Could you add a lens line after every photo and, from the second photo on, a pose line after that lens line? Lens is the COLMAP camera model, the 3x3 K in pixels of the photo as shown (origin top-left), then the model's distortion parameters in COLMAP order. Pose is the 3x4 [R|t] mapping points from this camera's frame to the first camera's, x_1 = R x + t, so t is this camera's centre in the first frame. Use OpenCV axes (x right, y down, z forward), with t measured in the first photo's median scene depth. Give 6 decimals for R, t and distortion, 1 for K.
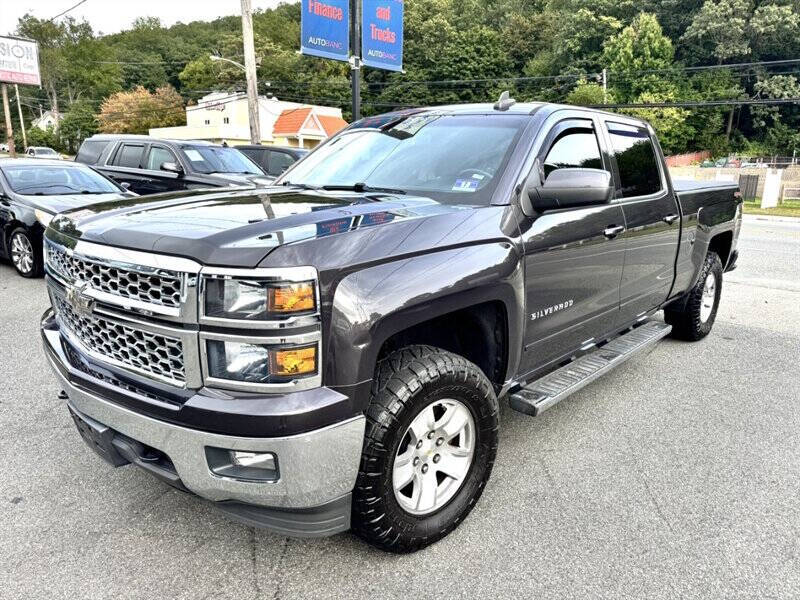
lens RADIAL K [[576.9, 0, 397.7], [0, 576.9, 300.4], [0, 0, 1]] dist [0.004417, -0.013214]
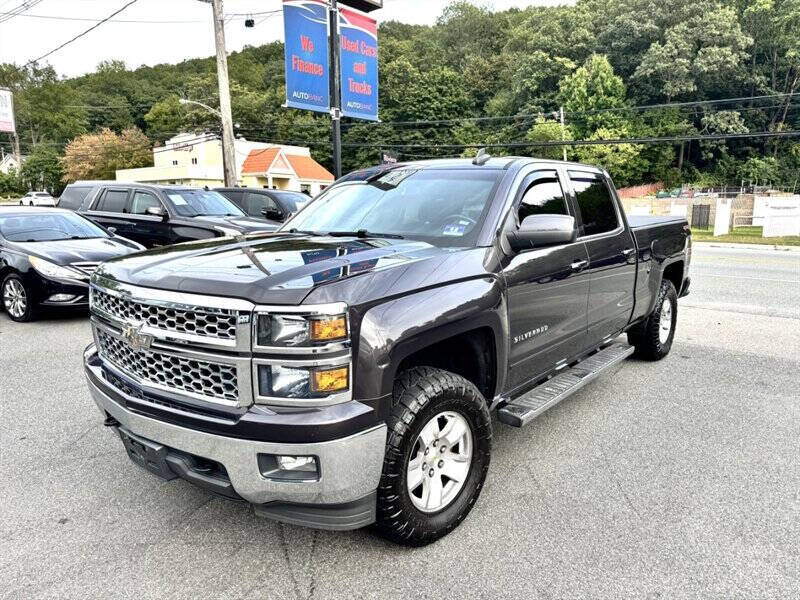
lens RADIAL K [[576.9, 0, 397.6], [0, 576.9, 295.6], [0, 0, 1]] dist [0.004417, -0.013214]
pose [[0.998263, -0.028030, 0.051828, -0.052177], [0.031432, 0.997323, -0.066028, 0.006376], [-0.049839, 0.067542, 0.996471, -0.134435]]
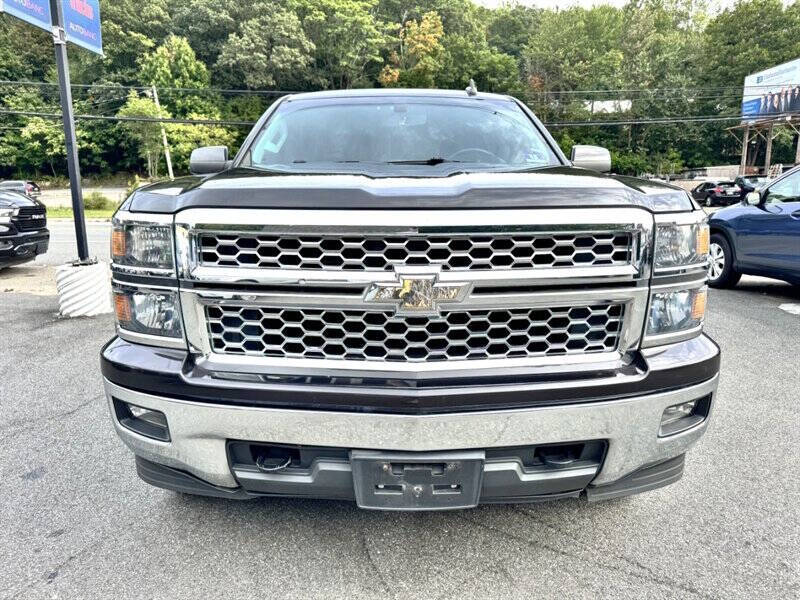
lens RADIAL K [[576.9, 0, 398.7], [0, 576.9, 299.0], [0, 0, 1]] dist [0.004417, -0.013214]
pose [[0.736698, -0.139221, 0.661735, -0.680858], [0.161573, 0.986473, 0.027667, -0.009302], [-0.656636, 0.086536, 0.749227, 0.312062]]
